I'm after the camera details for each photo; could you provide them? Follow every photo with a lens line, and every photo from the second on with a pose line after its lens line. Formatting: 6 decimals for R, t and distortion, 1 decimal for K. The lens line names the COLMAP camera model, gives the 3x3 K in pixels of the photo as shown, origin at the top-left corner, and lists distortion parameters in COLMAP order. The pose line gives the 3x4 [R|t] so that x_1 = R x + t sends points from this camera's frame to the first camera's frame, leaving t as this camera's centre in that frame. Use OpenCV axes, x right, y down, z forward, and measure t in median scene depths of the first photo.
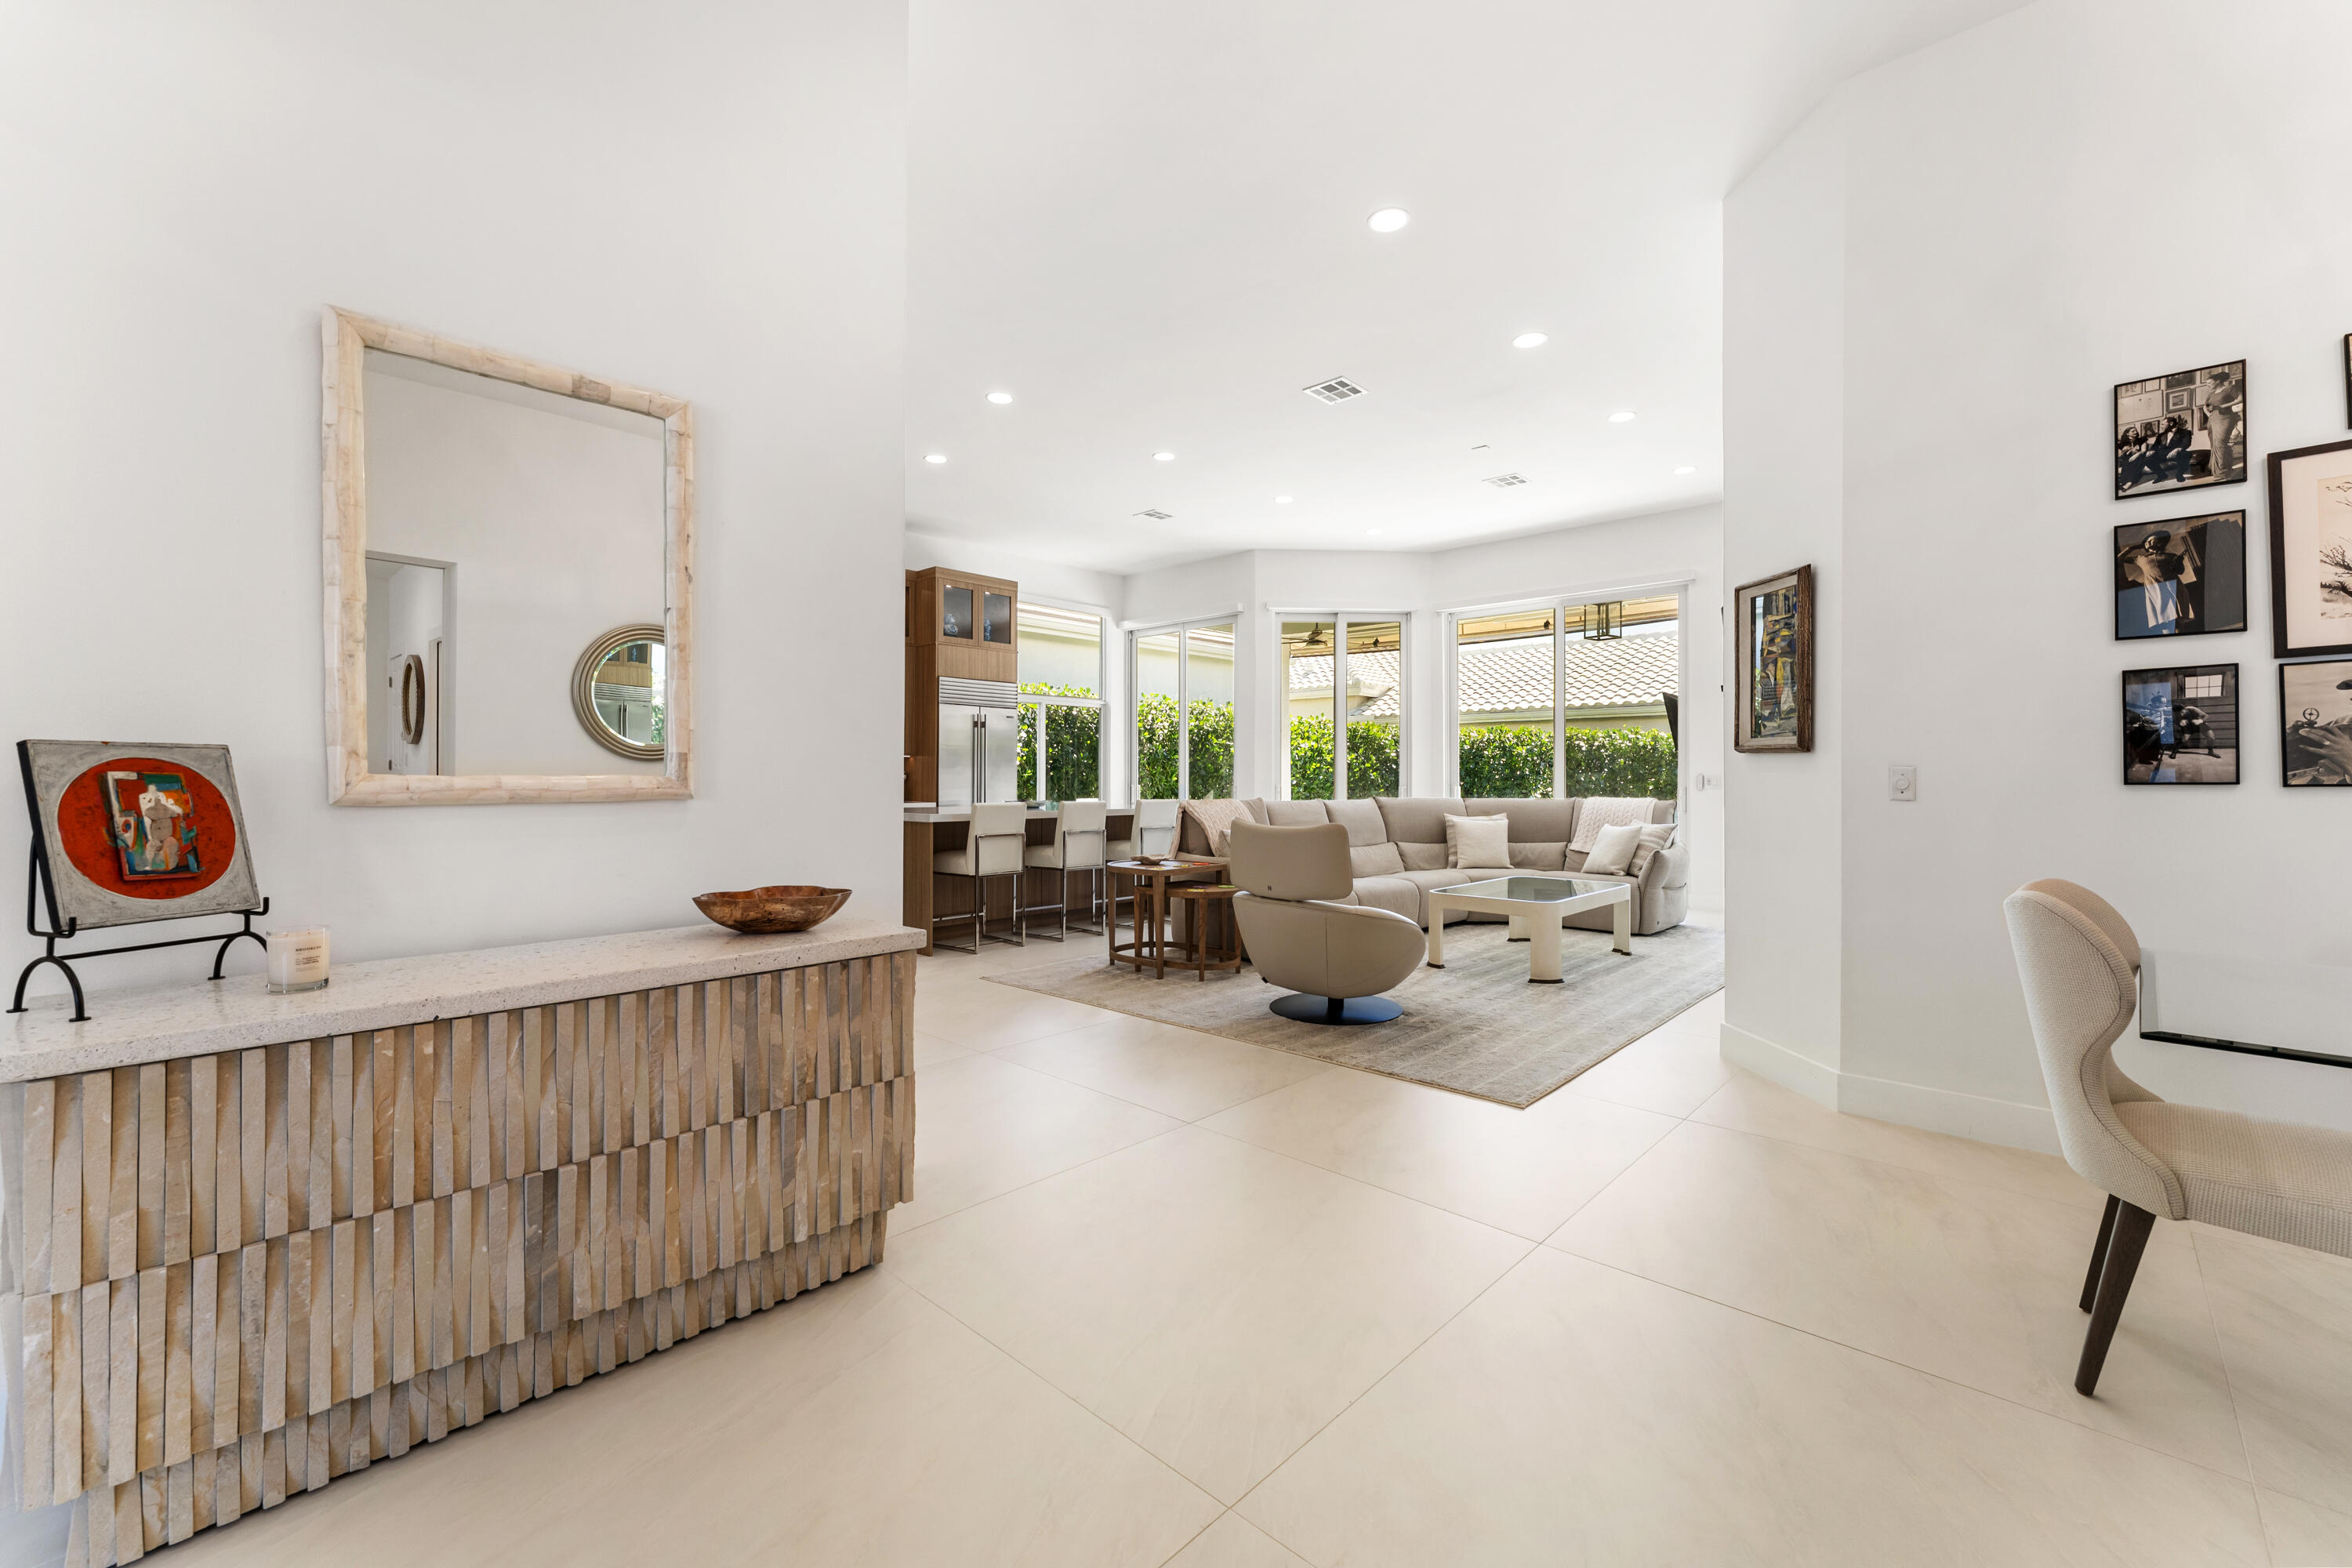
lens RADIAL K [[950.4, 0, 1181.5], [0, 950.4, 782.1], [0, 0, 1]] dist [-0.004823, -0.000332]
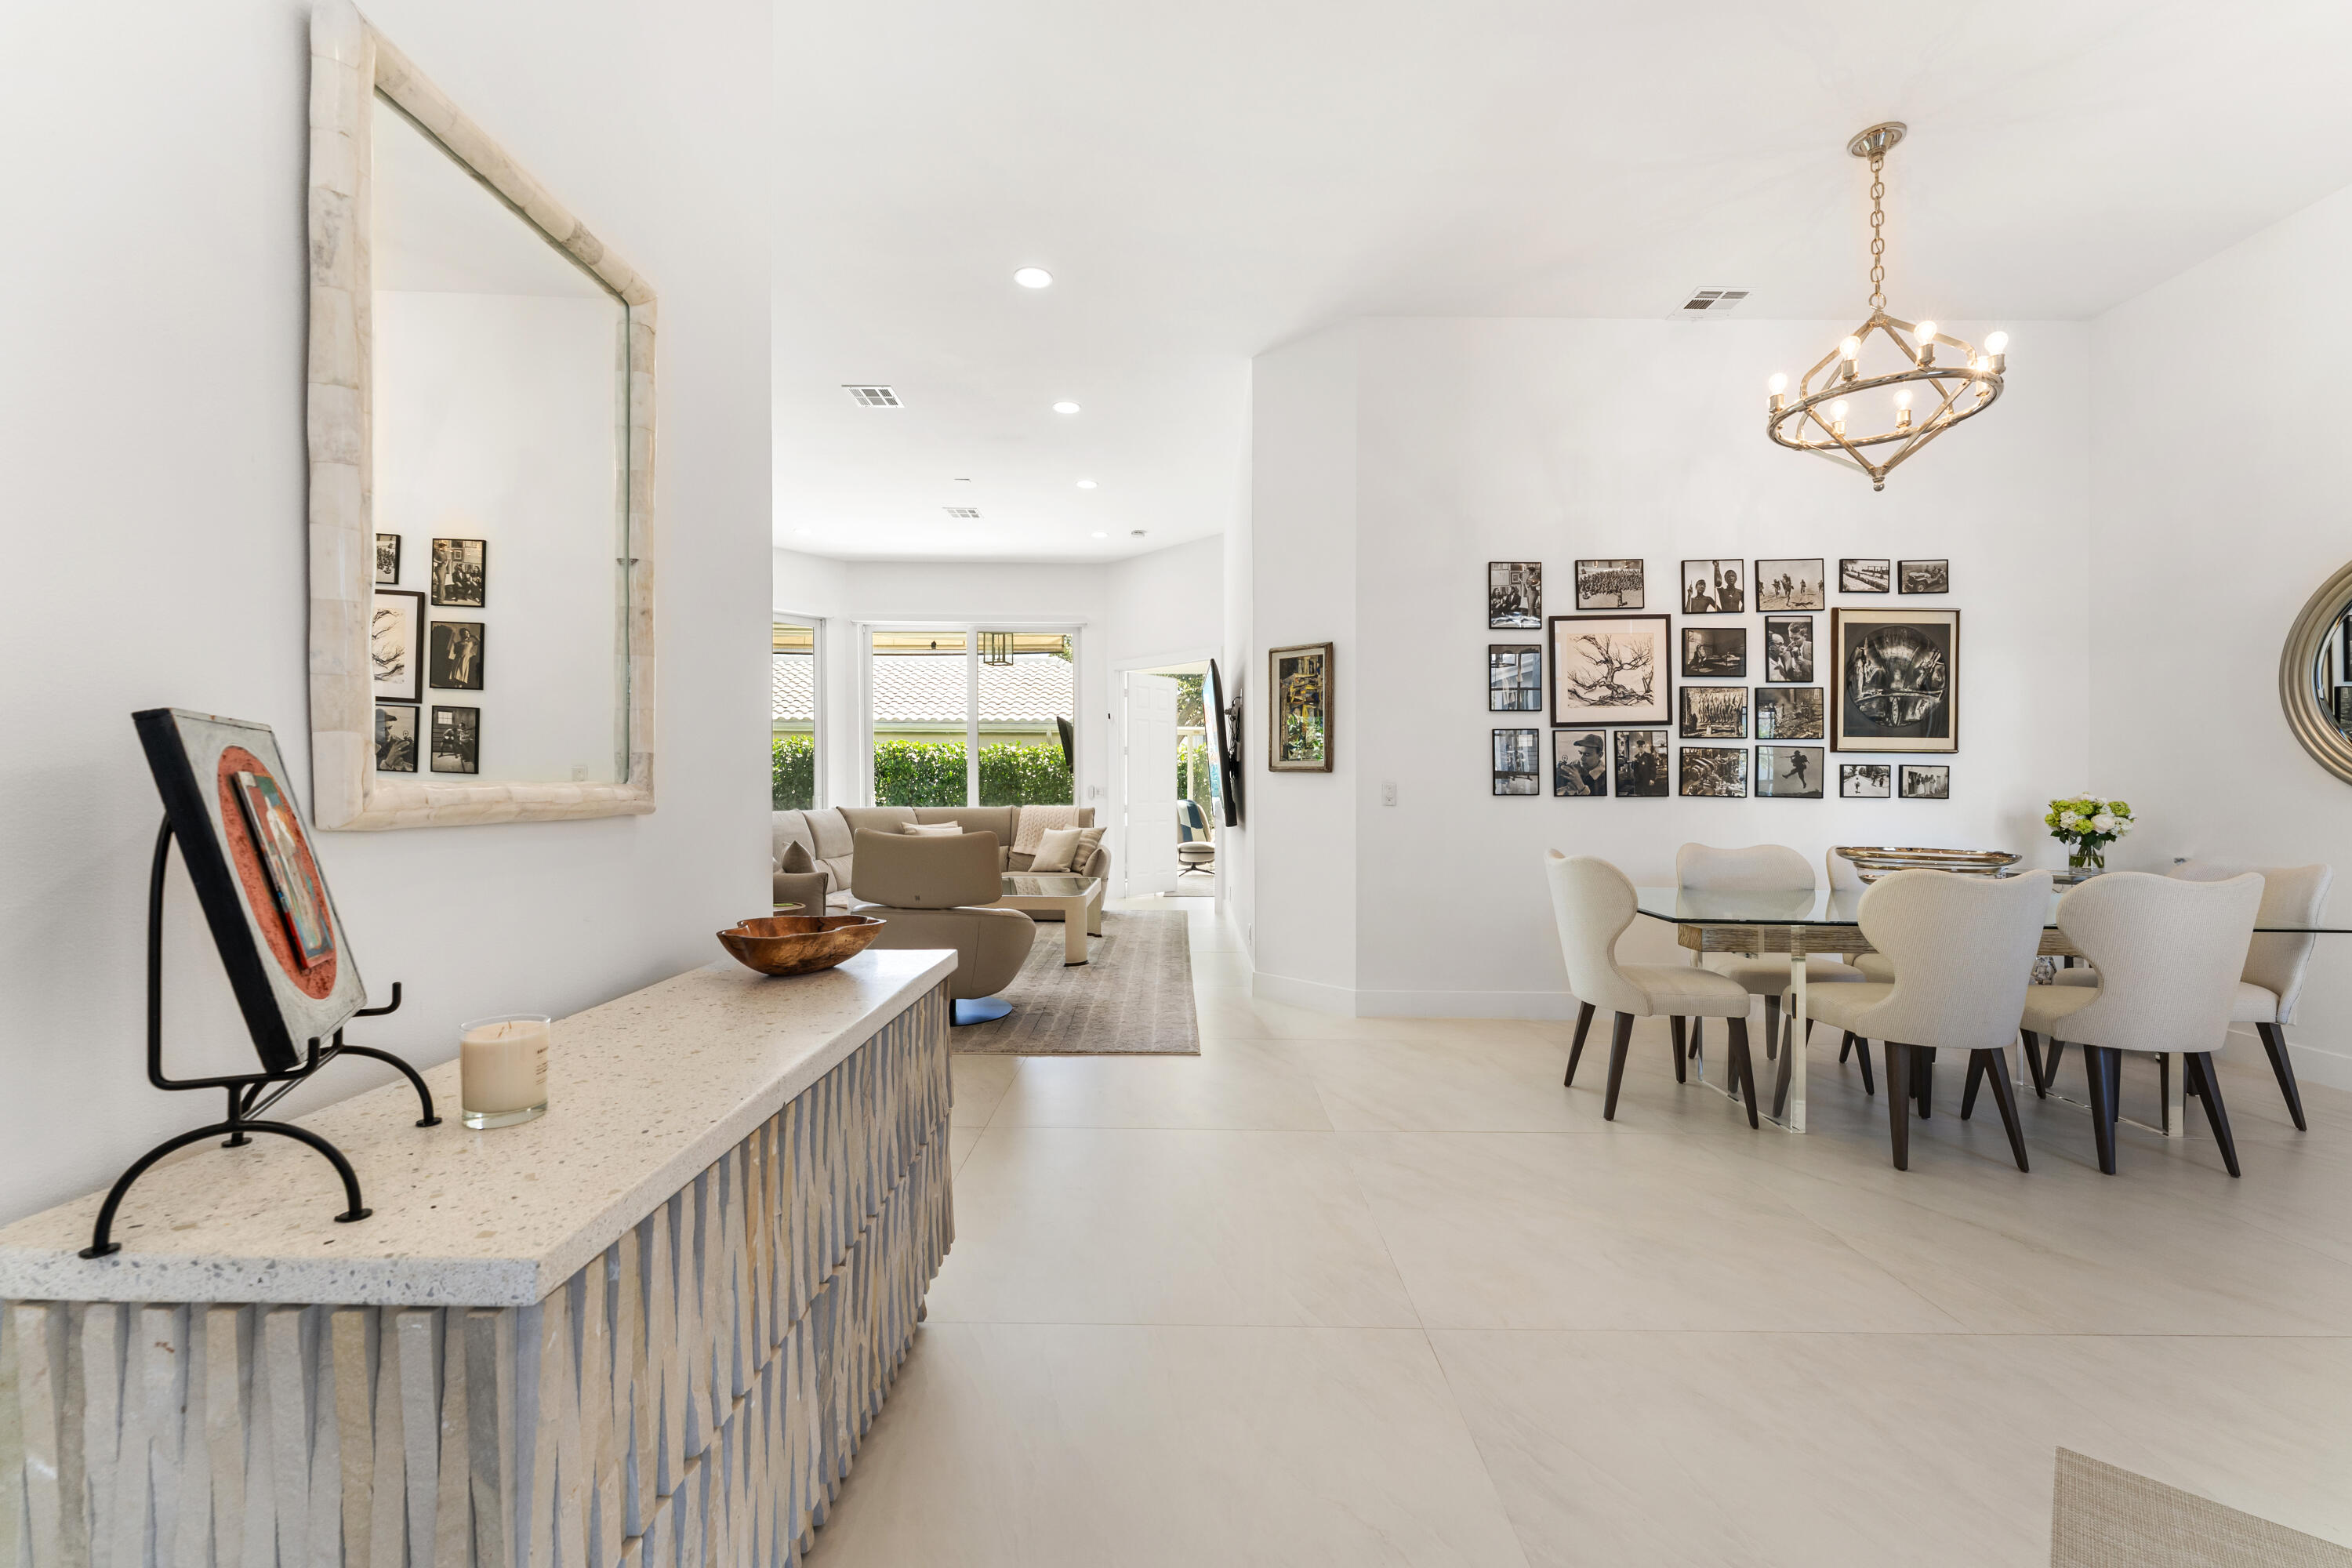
lens RADIAL K [[950.4, 0, 1177.8], [0, 950.4, 789.1], [0, 0, 1]] dist [-0.004823, -0.000332]
pose [[0.730734, 0.004983, 0.682644, -0.480944], [-0.003566, 0.999988, -0.003481, -0.000544], [-0.682653, 0.000109, 0.730742, 0.103648]]
